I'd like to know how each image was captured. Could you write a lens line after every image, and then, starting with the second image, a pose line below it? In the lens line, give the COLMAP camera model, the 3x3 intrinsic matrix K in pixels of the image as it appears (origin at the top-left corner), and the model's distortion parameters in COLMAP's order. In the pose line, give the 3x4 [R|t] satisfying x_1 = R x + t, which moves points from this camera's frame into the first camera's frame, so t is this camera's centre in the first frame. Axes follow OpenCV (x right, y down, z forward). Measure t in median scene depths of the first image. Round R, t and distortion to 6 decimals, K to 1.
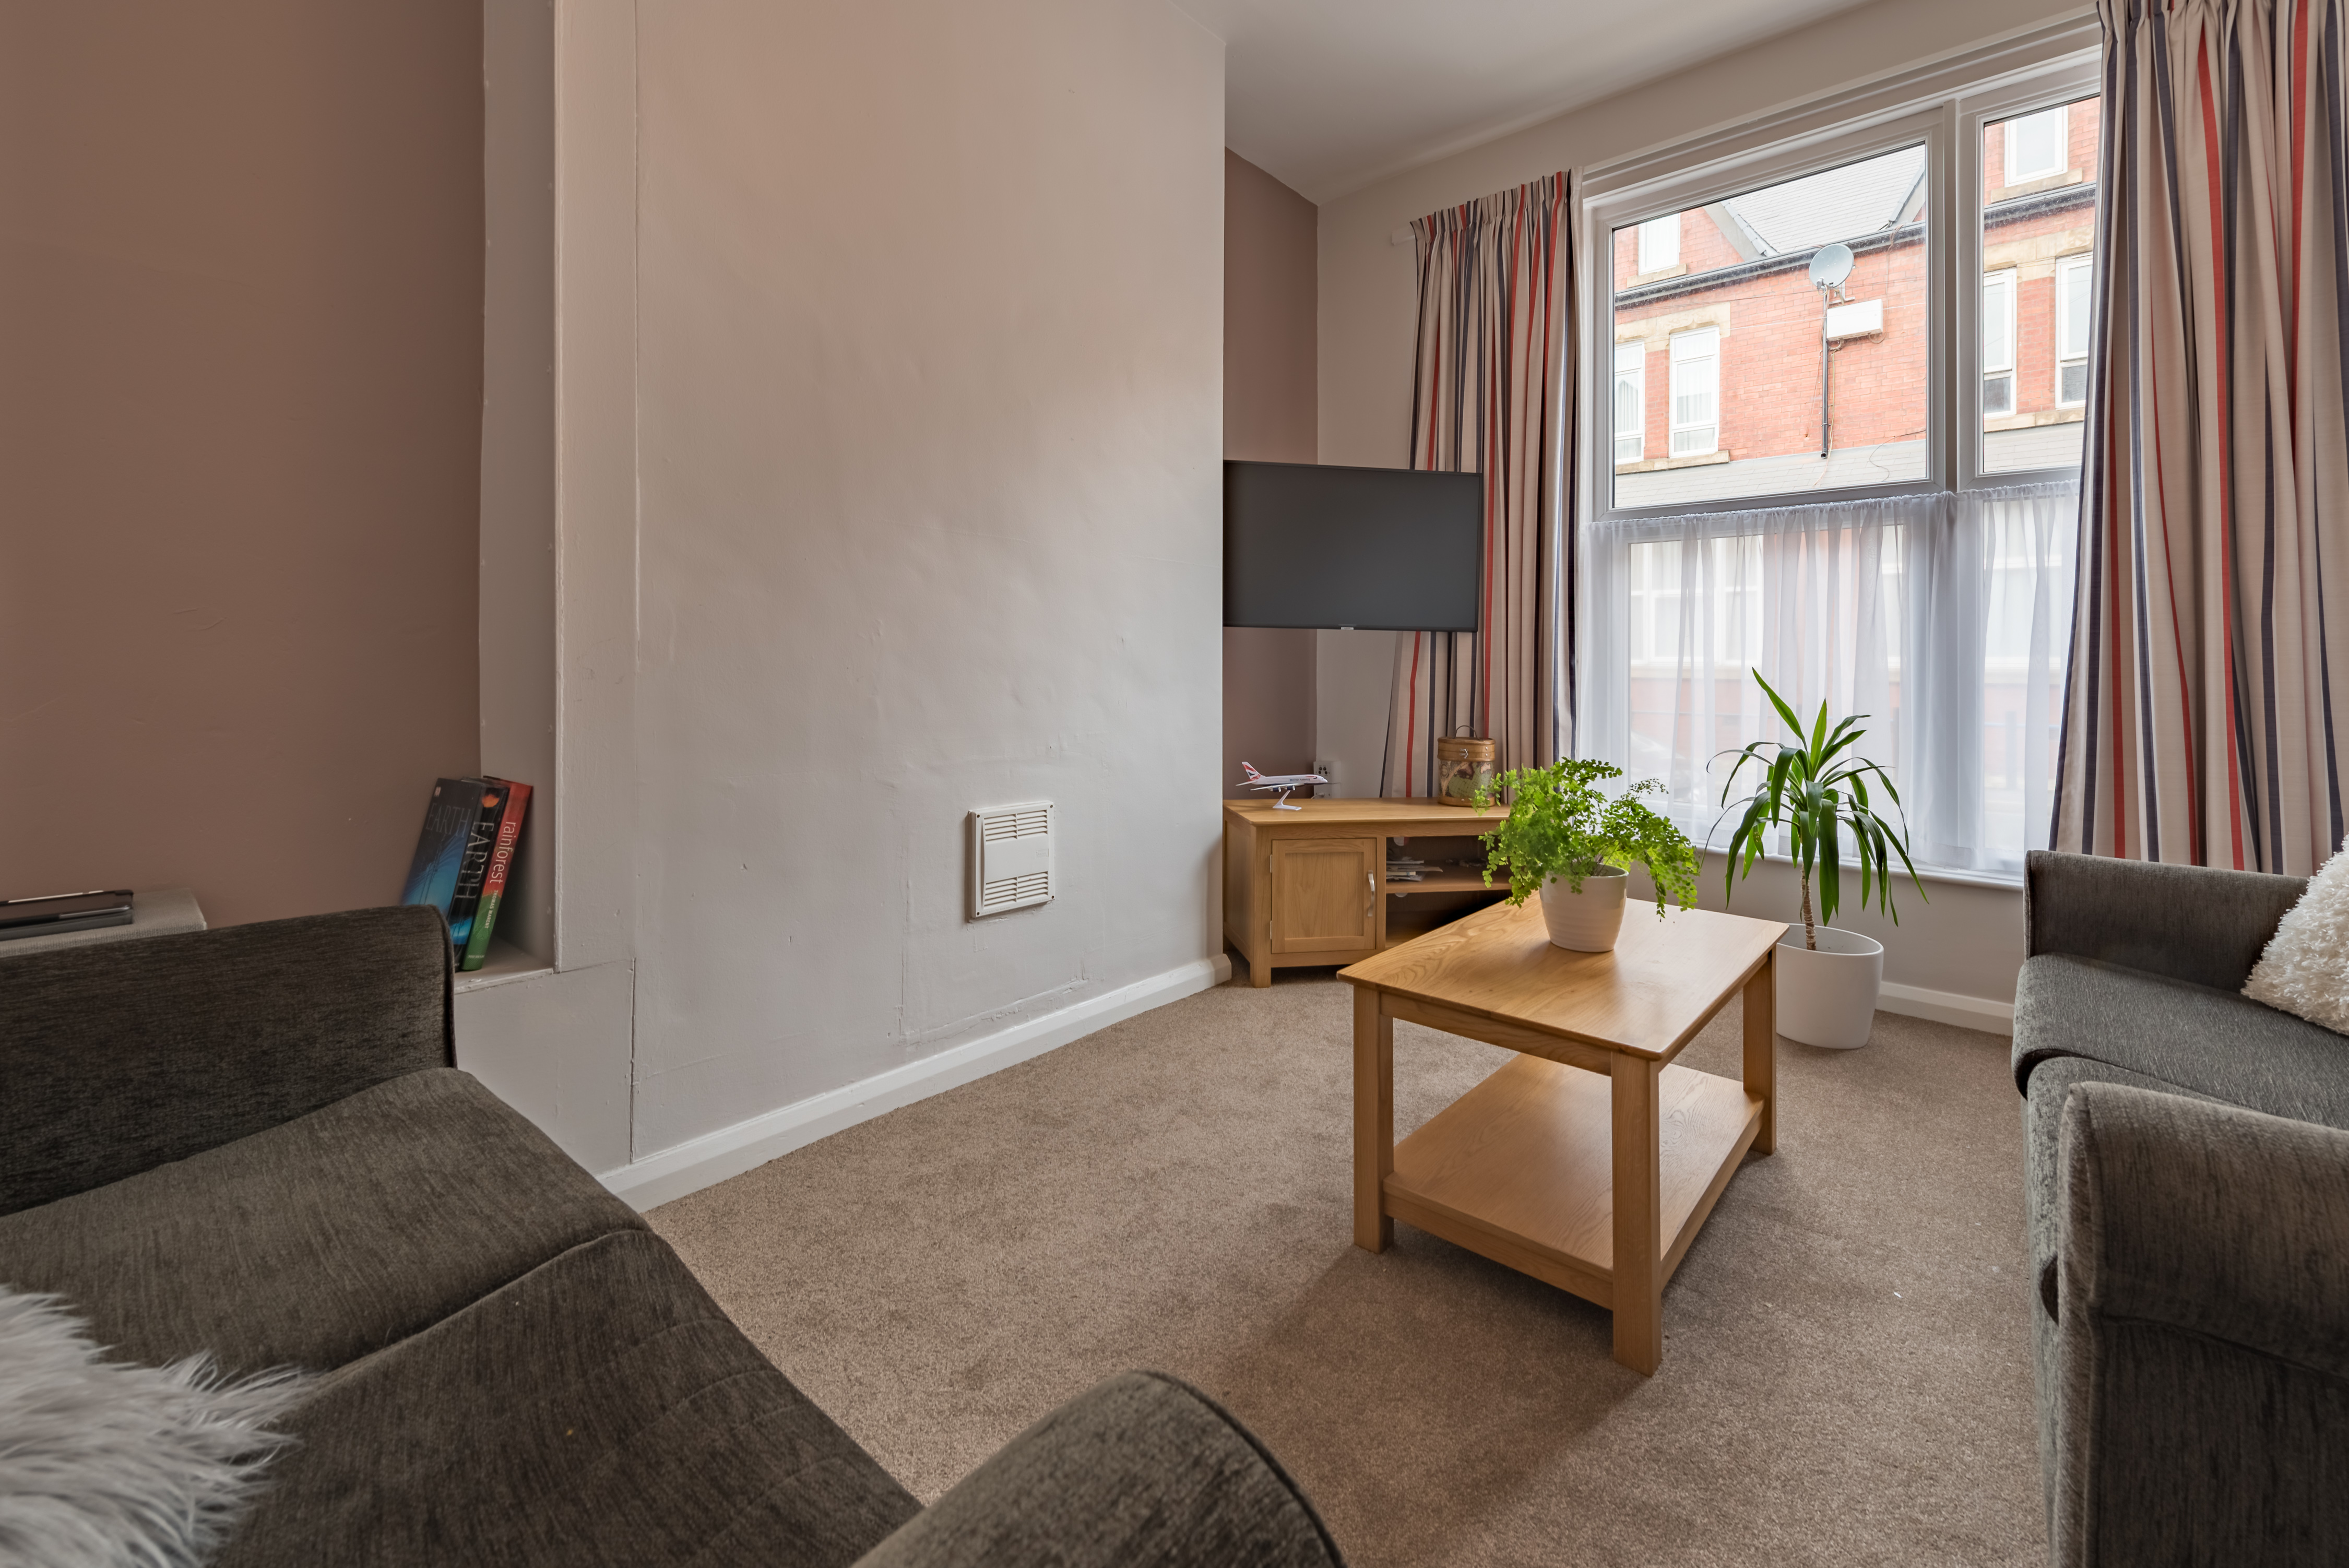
lens RADIAL K [[963.7, 0, 1173.5], [0, 963.7, 650.7], [0, 0, 1]] dist [0.000586, -0.003381]
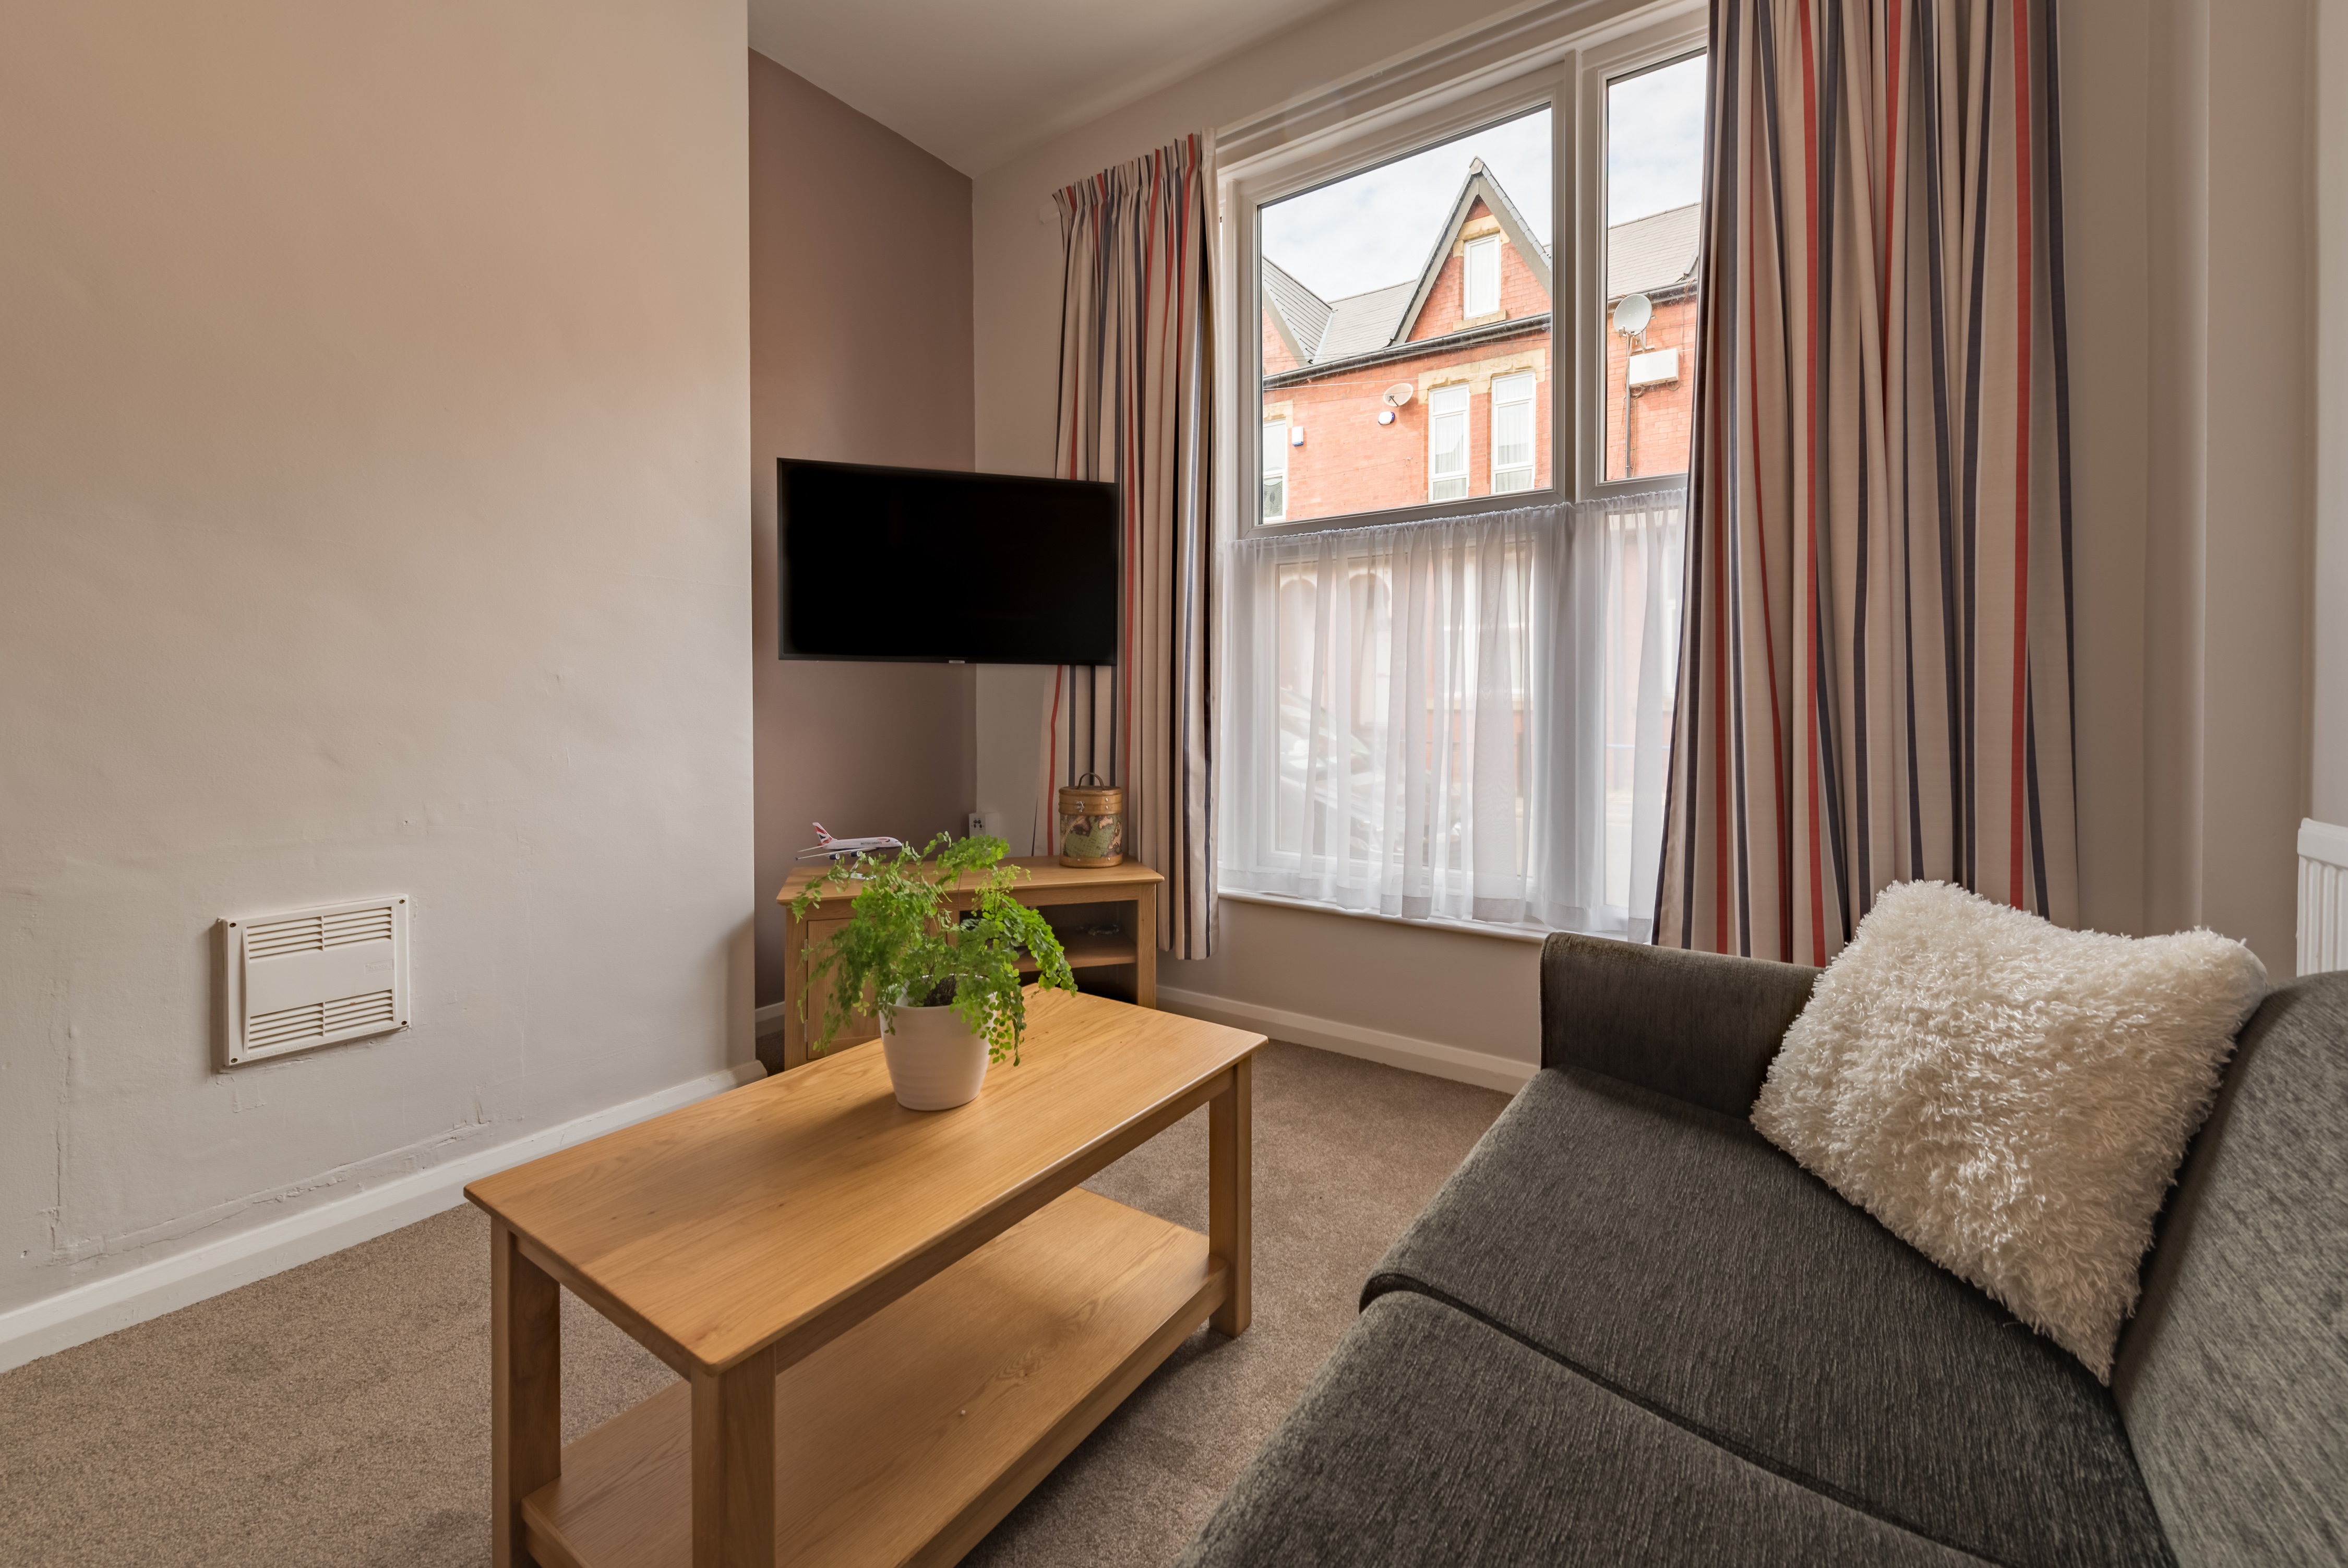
lens RADIAL K [[937.3, 0, 1189.7], [0, 937.3, 699.1], [0, 0, 1]] dist [0.000770, -0.000453]
pose [[0.992533, -0.009770, 0.121582, 0.348796], [0.008140, 0.999870, 0.013896, 0.000159], [-0.121702, -0.012803, 0.992484, 0.185003]]
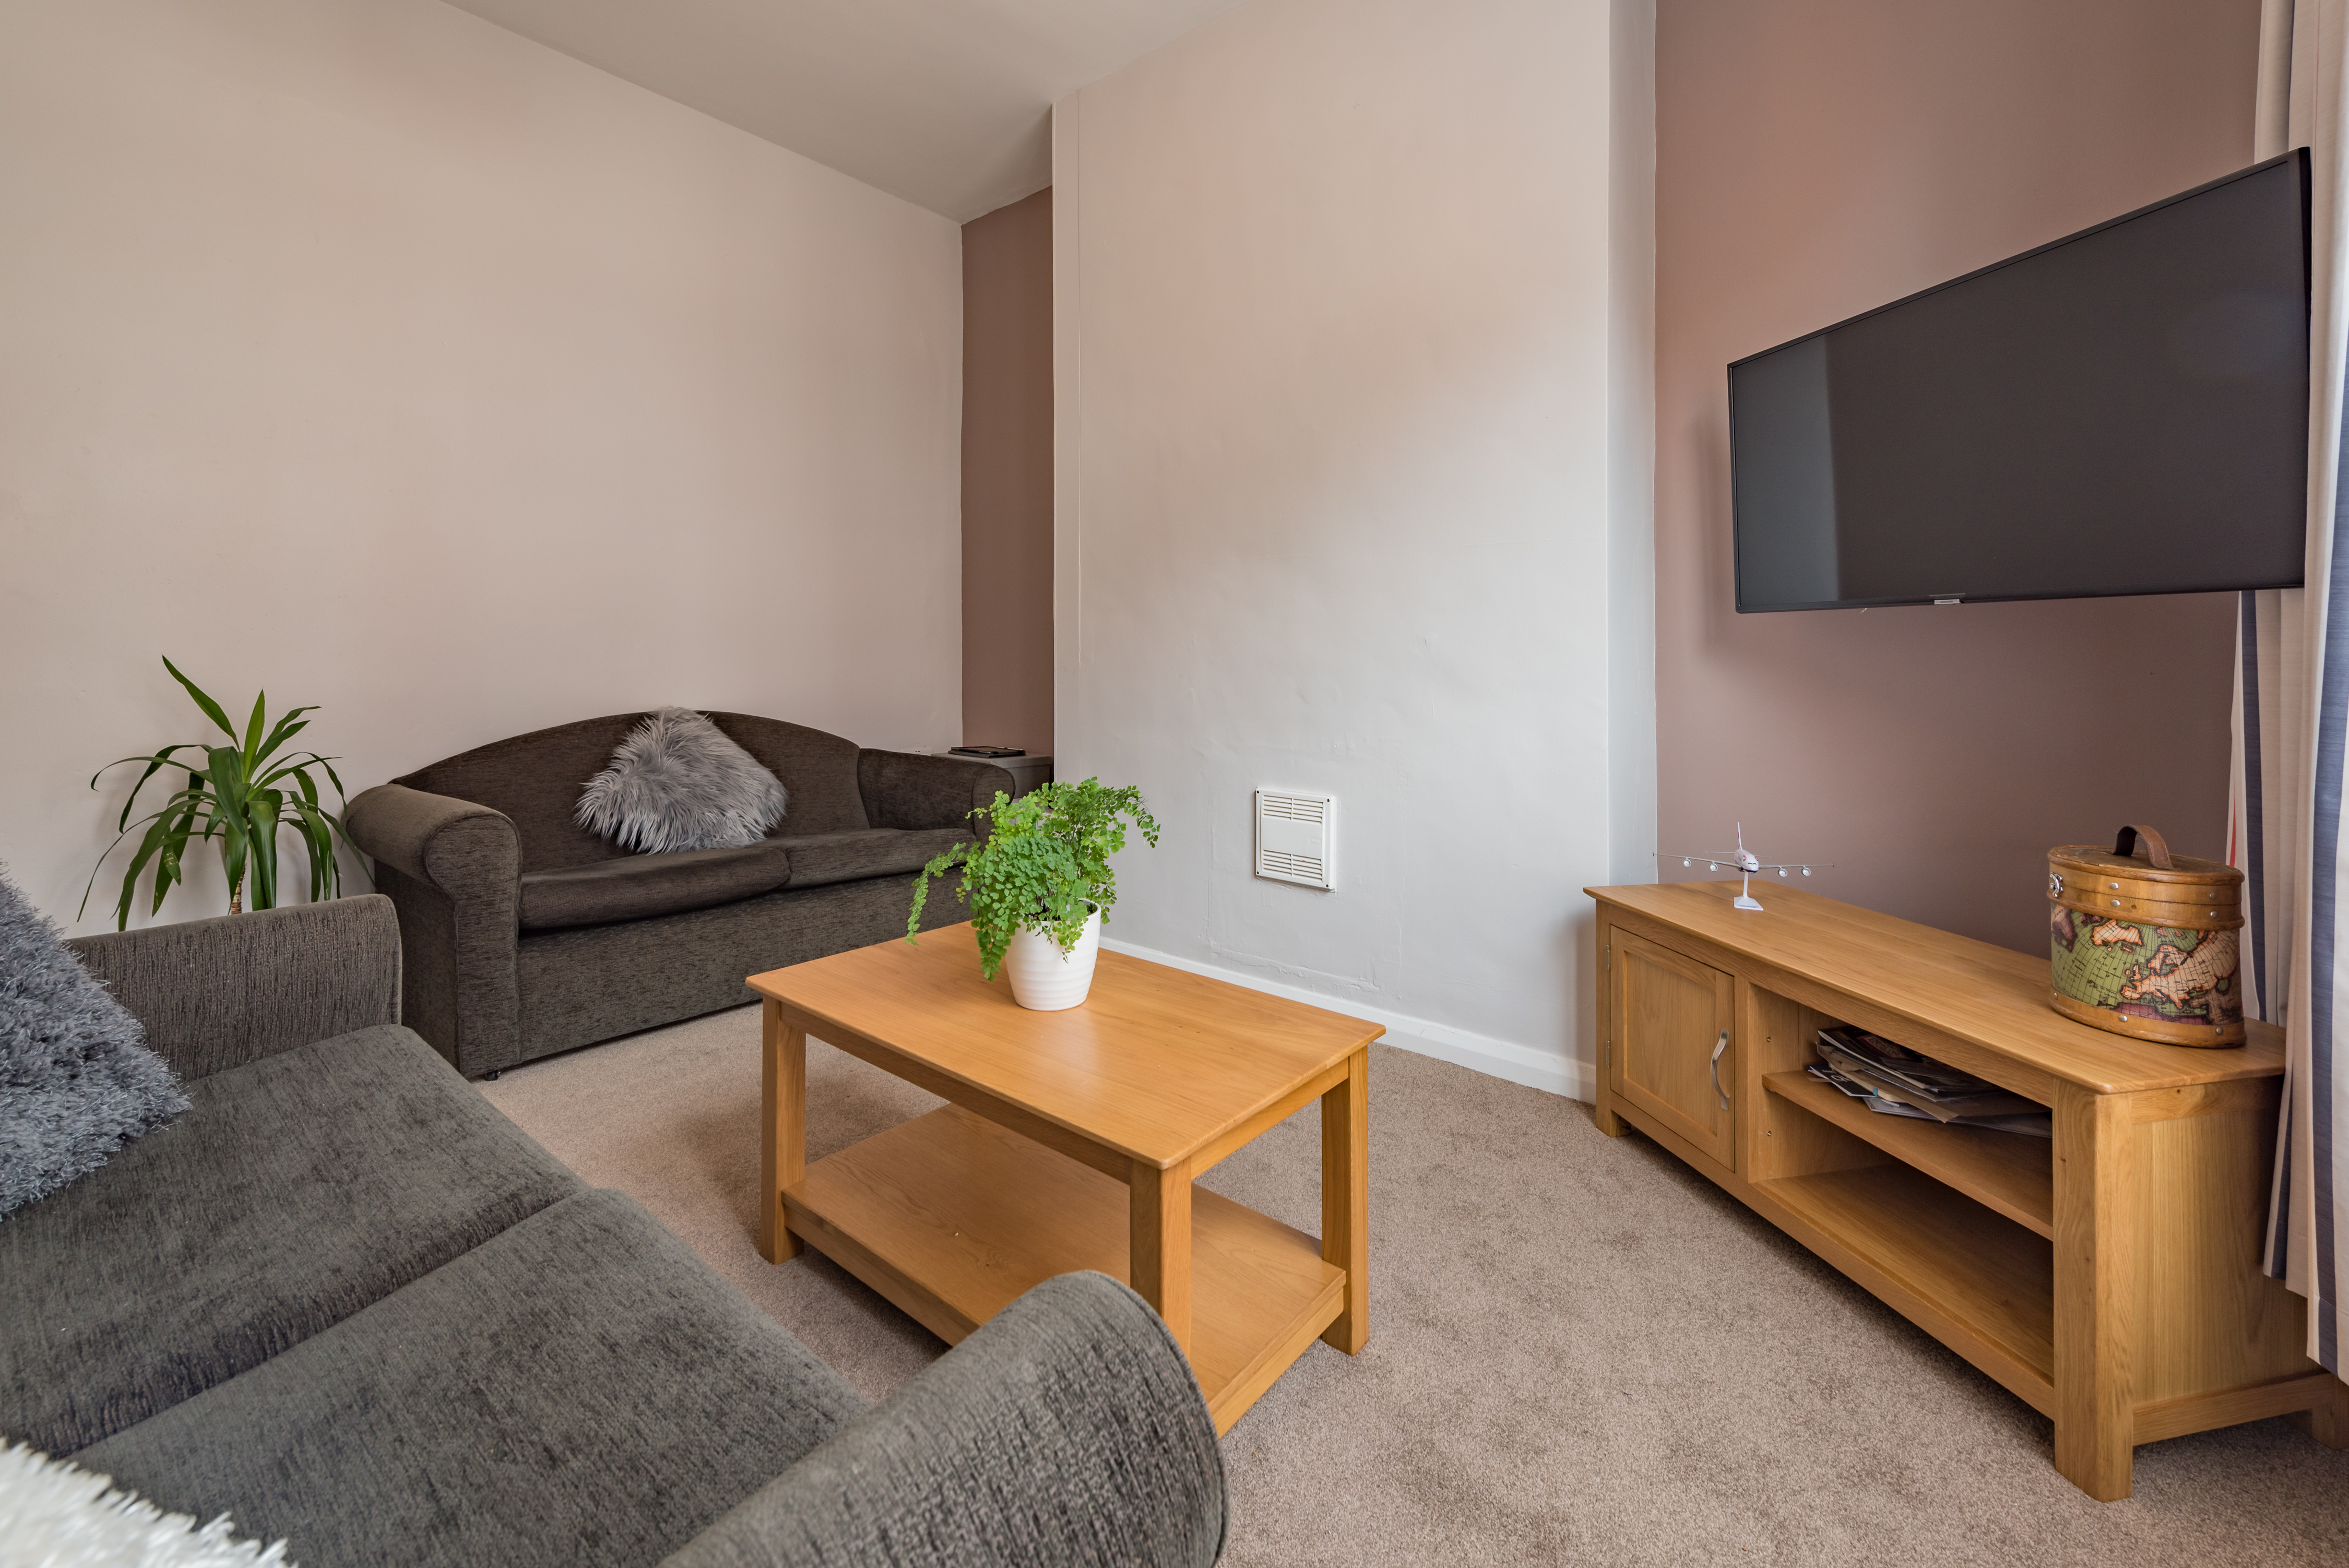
lens RADIAL K [[963.7, 0, 1173.5], [0, 963.7, 650.7], [0, 0, 1]] dist [0.000586, -0.003381]
pose [[0.039565, -0.014158, -0.999117, 0.830341], [0.006702, 0.999881, -0.013903, 0.008847], [0.999195, -0.006146, 0.039655, 0.701854]]
